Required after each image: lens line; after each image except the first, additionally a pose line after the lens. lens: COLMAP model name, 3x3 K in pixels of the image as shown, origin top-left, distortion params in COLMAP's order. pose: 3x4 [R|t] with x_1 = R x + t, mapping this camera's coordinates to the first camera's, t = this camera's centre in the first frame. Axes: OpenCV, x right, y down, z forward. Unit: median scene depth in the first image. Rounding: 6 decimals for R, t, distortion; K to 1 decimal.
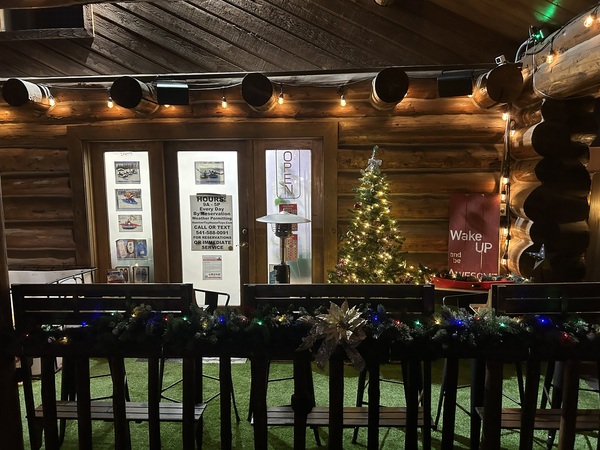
lens RADIAL K [[455.4, 0, 300.0], [0, 455.4, 243.8], [0, 0, 1]] dist [0.066293, -0.060133]
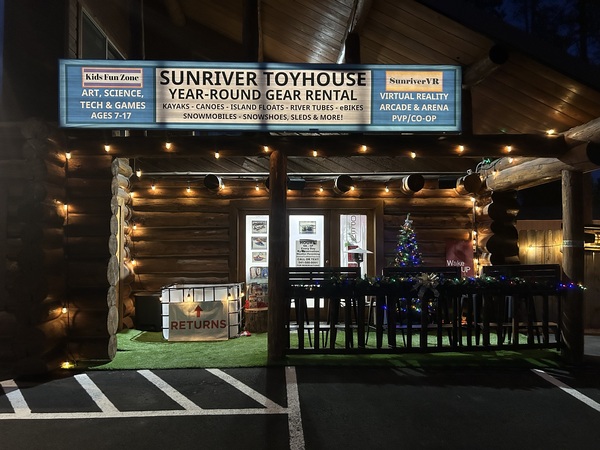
lens RADIAL K [[455.4, 0, 300.0], [0, 455.4, 243.8], [0, 0, 1]] dist [0.066293, -0.060133]
pose [[0.994536, 0.008972, 0.104010, -0.431973], [0.006840, 0.988559, -0.150677, 0.173504], [-0.104172, 0.150565, 0.983096, -0.713522]]
